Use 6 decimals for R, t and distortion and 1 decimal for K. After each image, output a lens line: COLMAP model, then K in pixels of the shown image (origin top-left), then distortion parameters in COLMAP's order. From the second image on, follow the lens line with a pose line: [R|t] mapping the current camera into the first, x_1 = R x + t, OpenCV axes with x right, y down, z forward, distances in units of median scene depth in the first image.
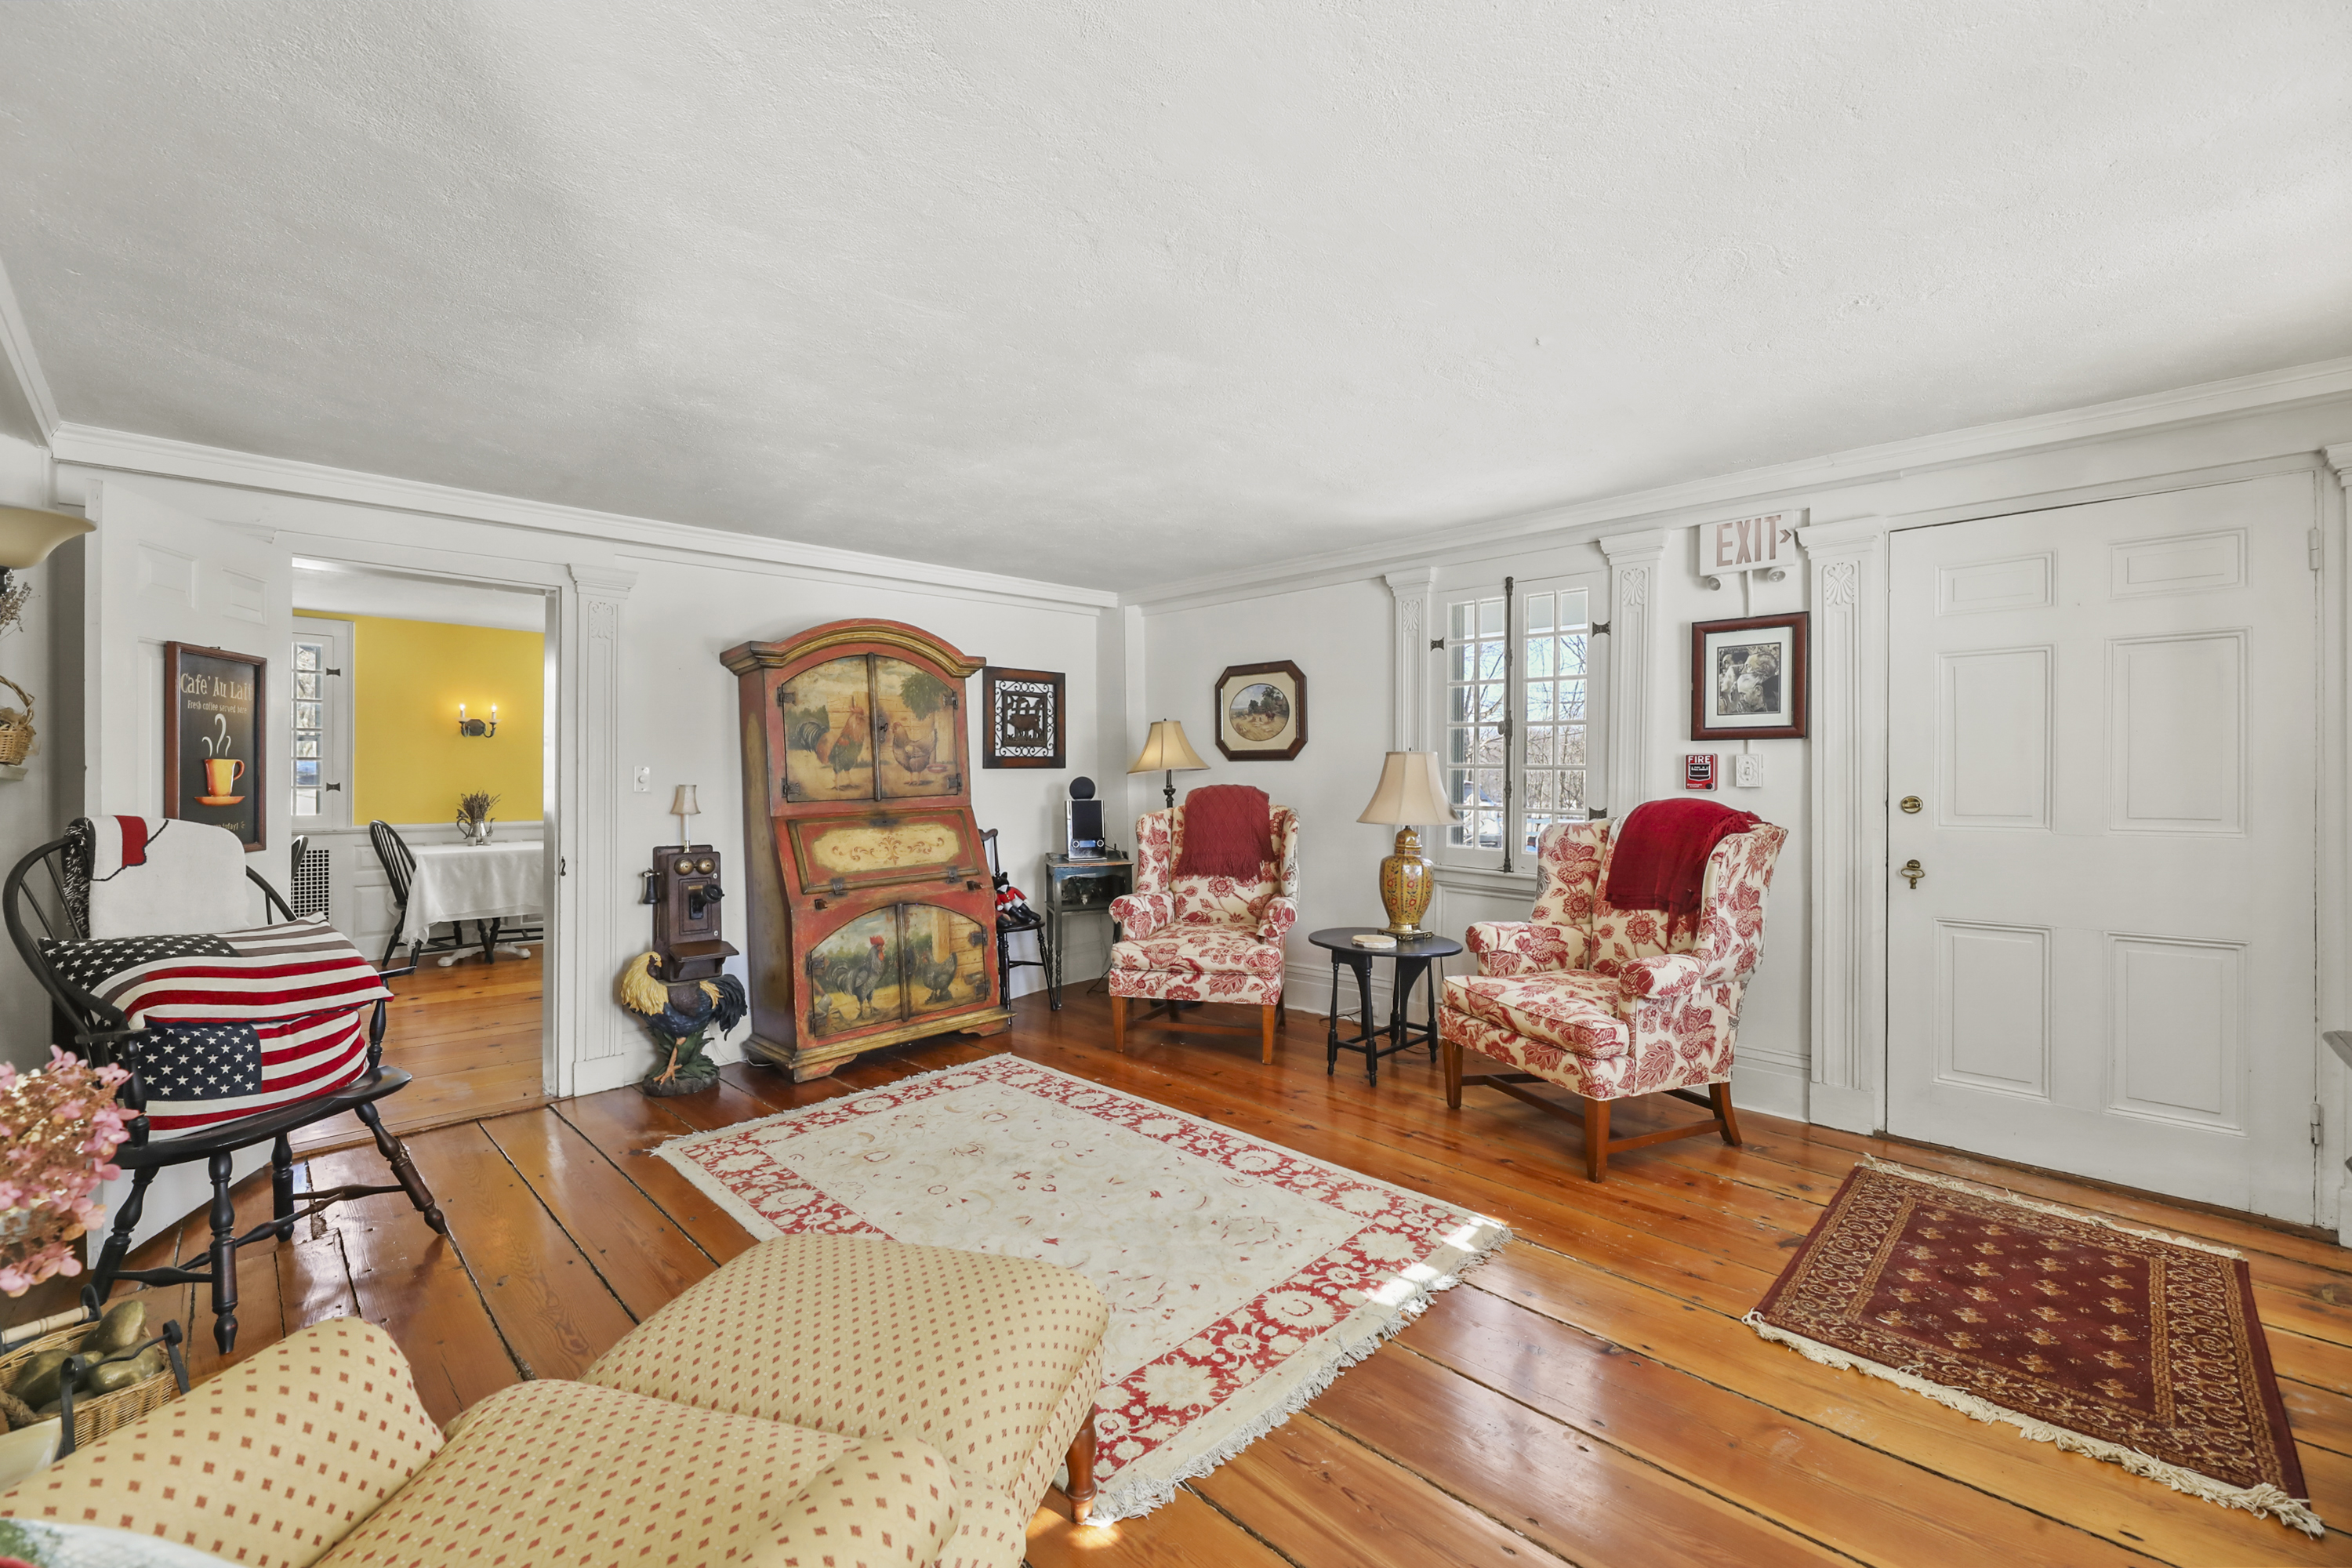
lens RADIAL K [[955.8, 0, 1159.8], [0, 955.8, 784.0], [0, 0, 1]] dist [0.000114, -0.000147]
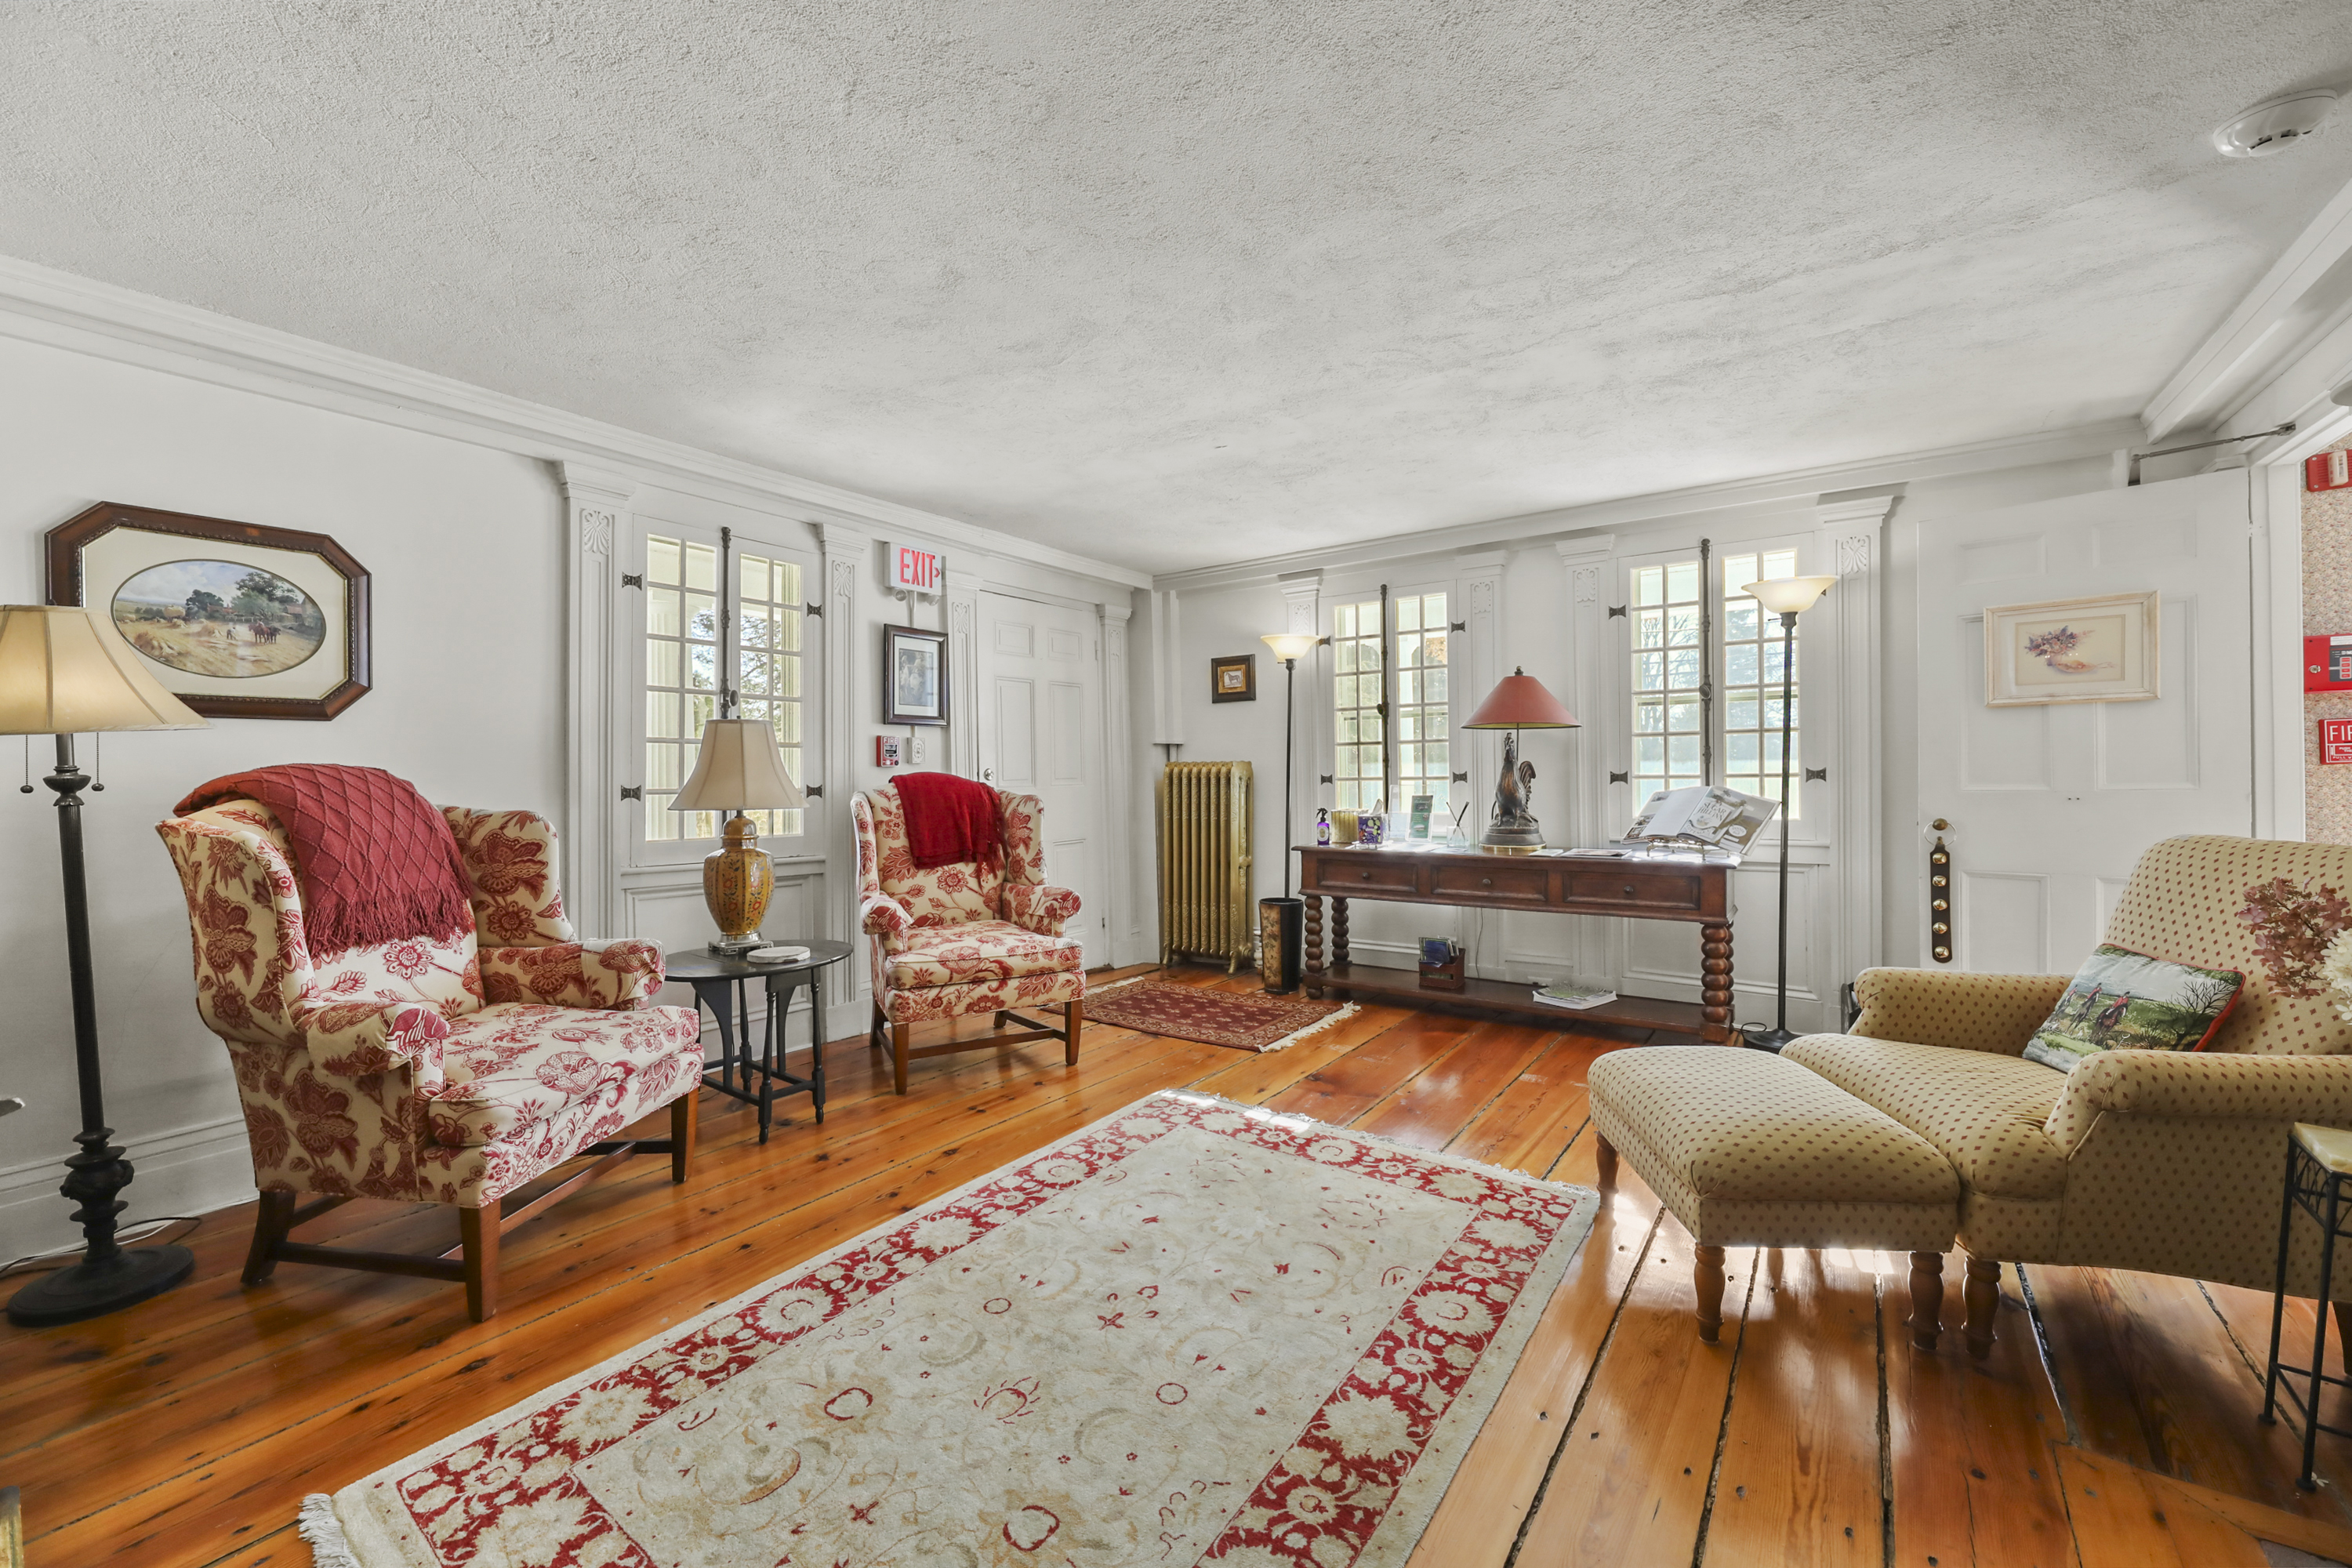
lens RADIAL K [[955.8, 0, 1159.8], [0, 955.8, 784.0], [0, 0, 1]] dist [0.000114, -0.000147]
pose [[-0.168900, -0.015794, 0.985507, -0.754869], [0.015344, 0.999708, 0.018651, 0.013023], [-0.985514, 0.018272, -0.168608, 0.993032]]
